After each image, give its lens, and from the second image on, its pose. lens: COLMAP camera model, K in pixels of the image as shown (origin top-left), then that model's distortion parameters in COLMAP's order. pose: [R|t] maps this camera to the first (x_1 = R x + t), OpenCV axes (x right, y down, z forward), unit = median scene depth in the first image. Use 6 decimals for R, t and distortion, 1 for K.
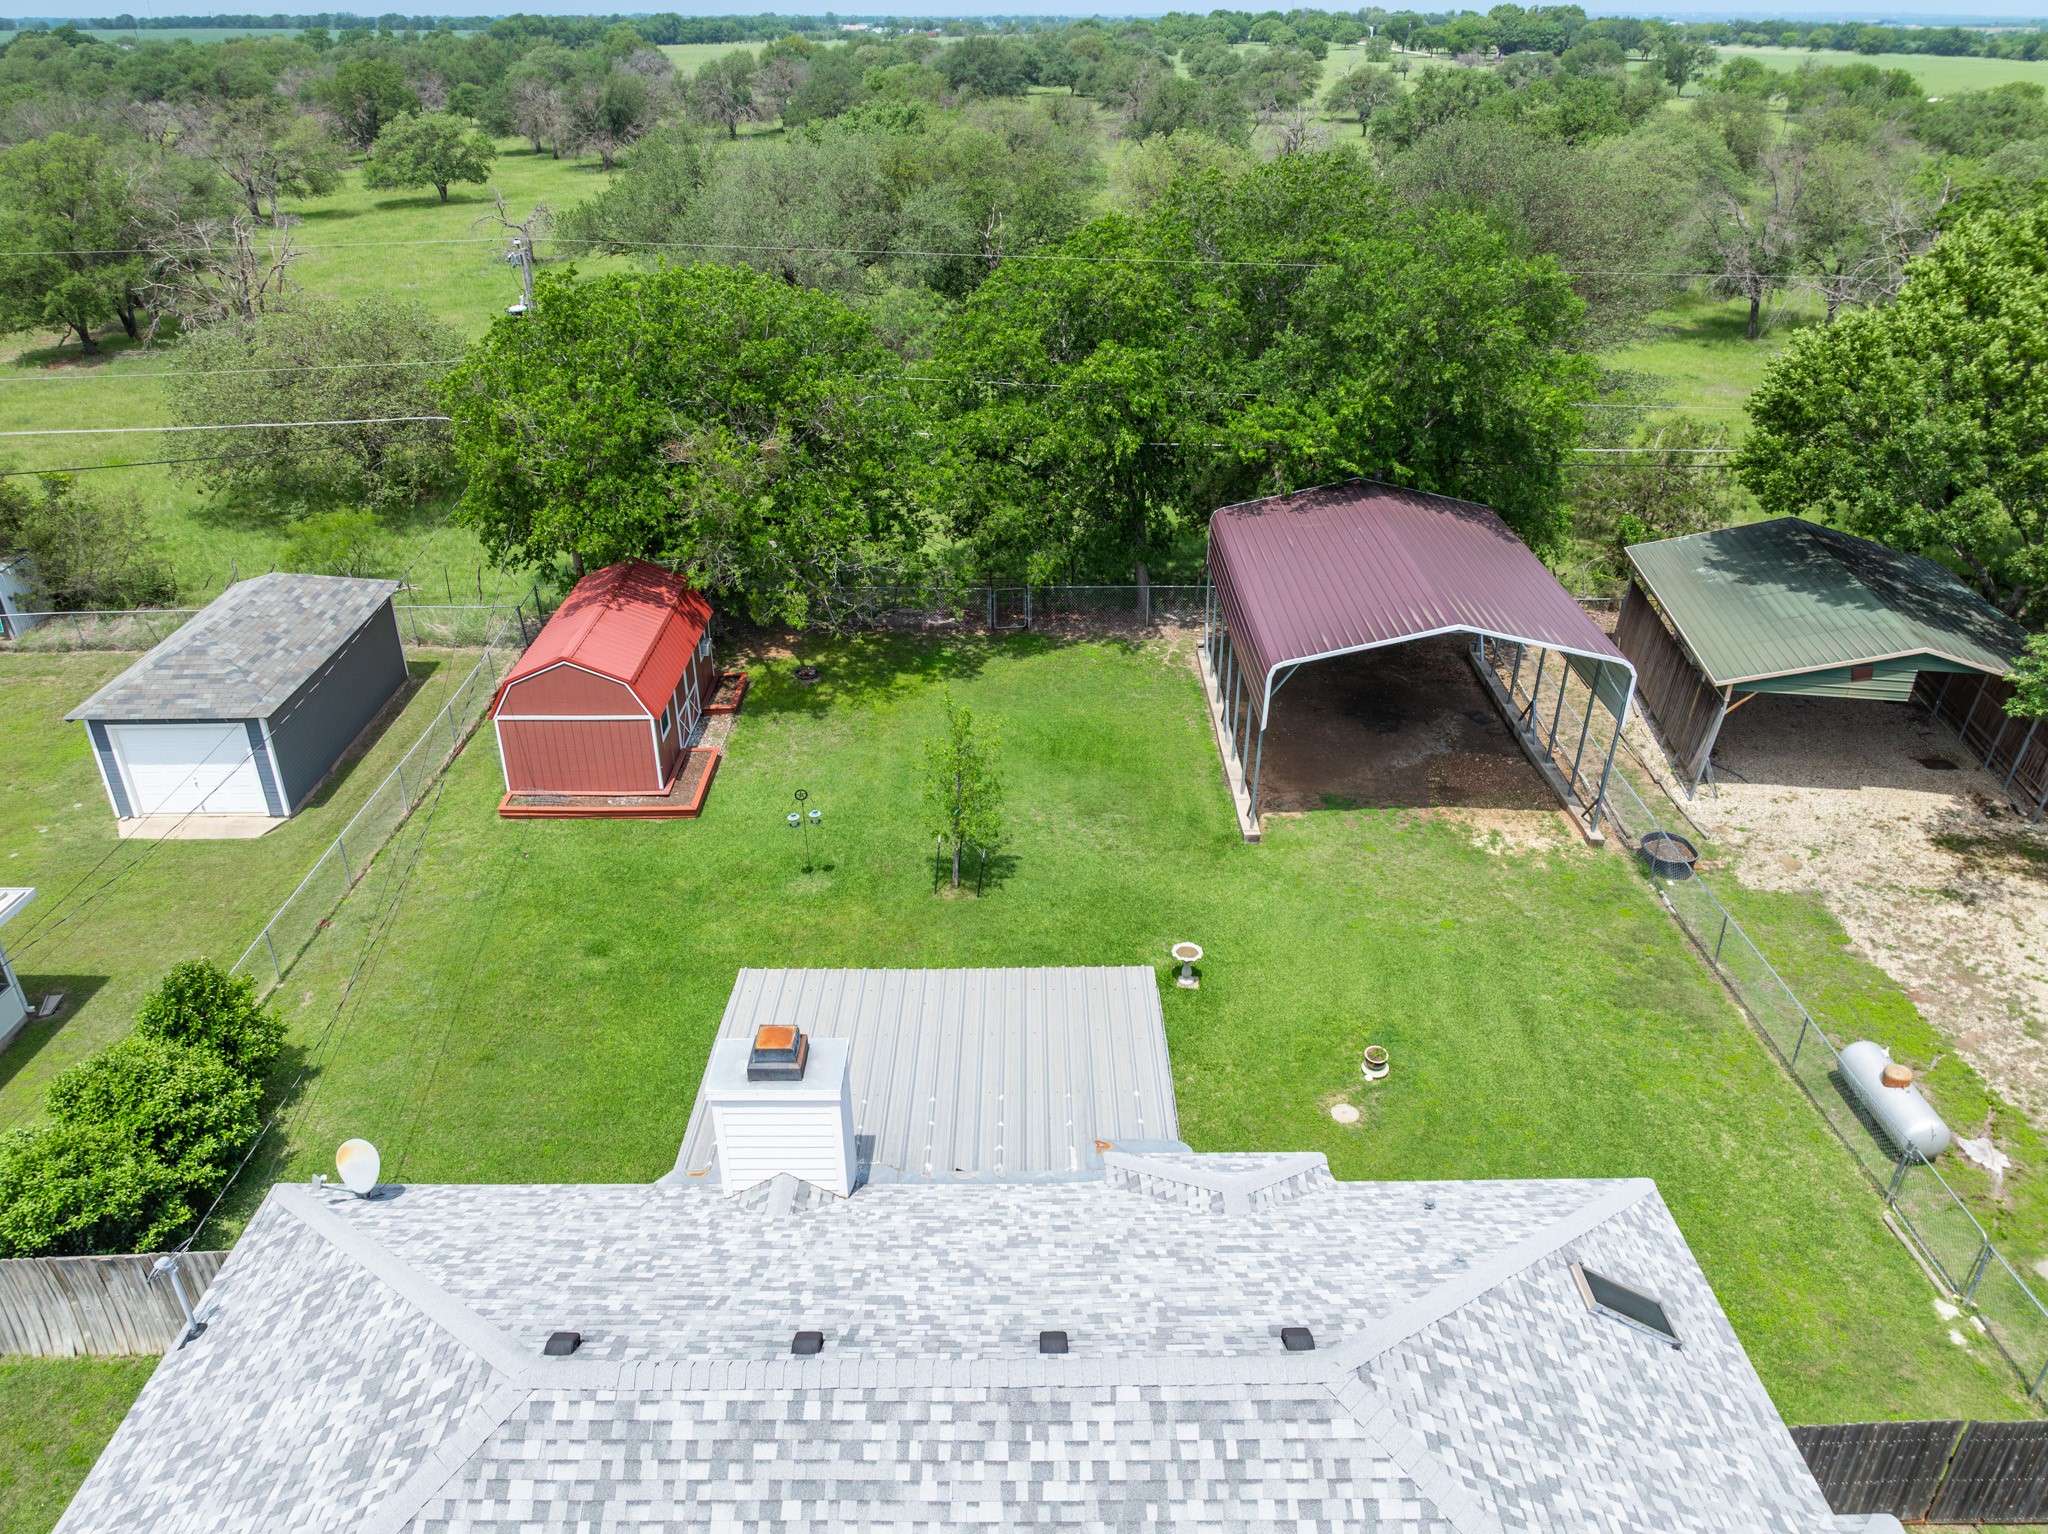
lens RADIAL K [[1435.4, 0, 1030.8], [0, 1435.4, 764.7], [0, 0, 1]] dist [-0.032410, 0.024988]
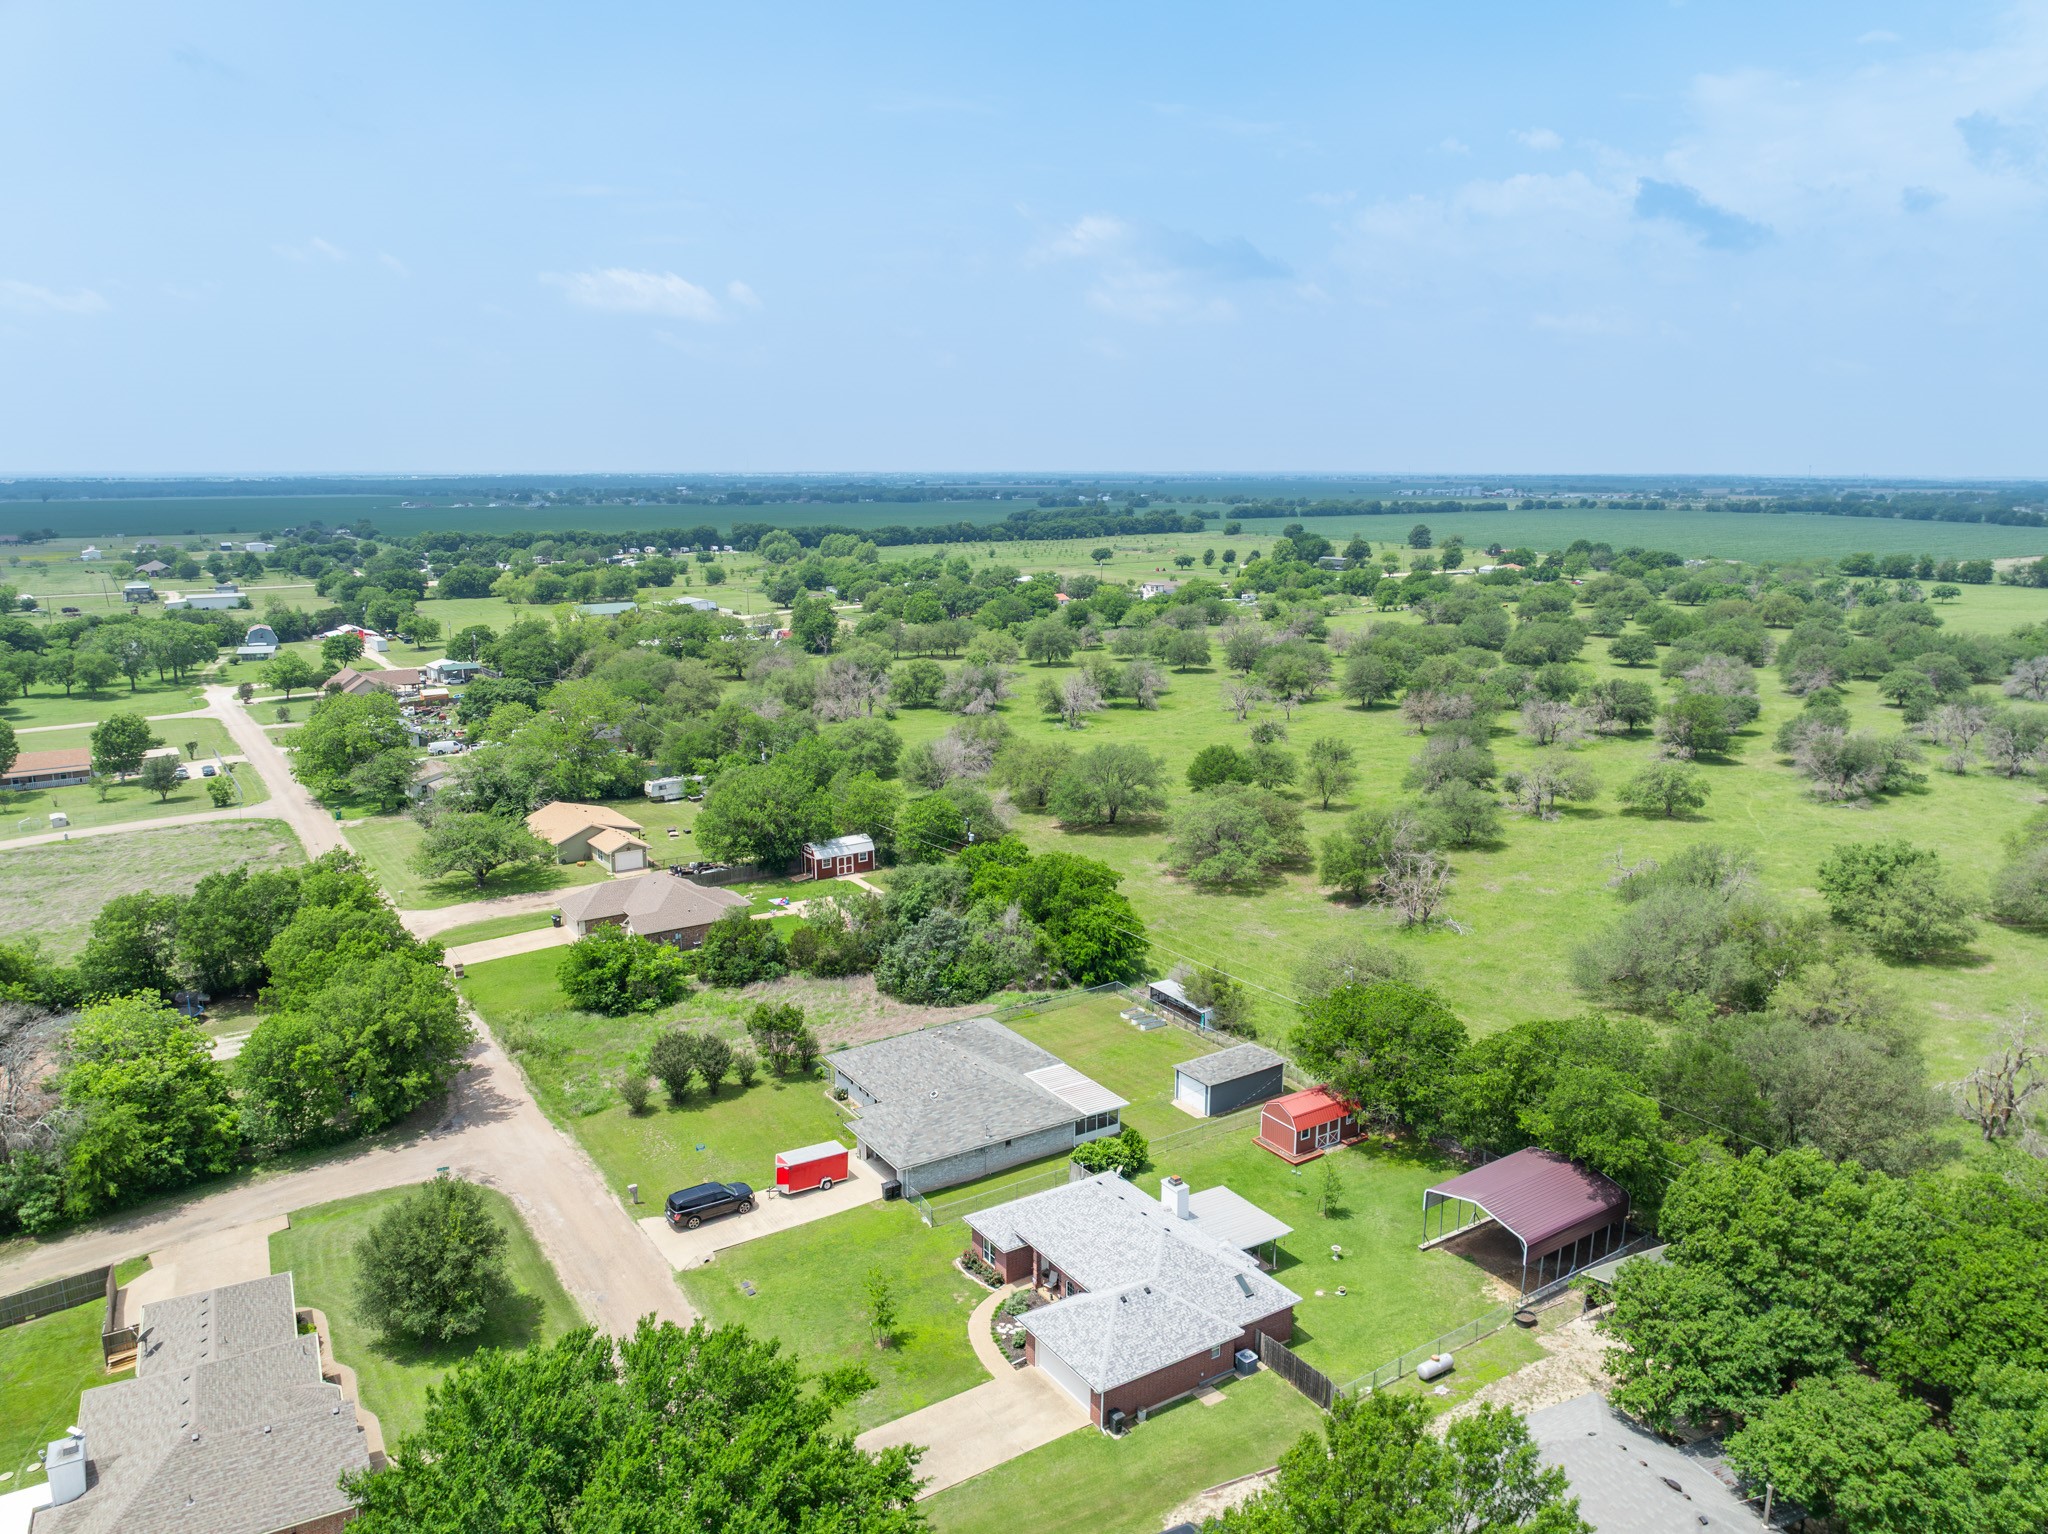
lens RADIAL K [[1434.5, 0, 1024.2], [0, 1434.5, 755.7], [0, 0, 1]] dist [-0.030470, 0.015093]
pose [[0.539517, 0.167520, -0.825141, 1.667048], [-0.395543, 0.915562, -0.072747, -0.286970], [0.743281, 0.365627, 0.560223, -1.342819]]
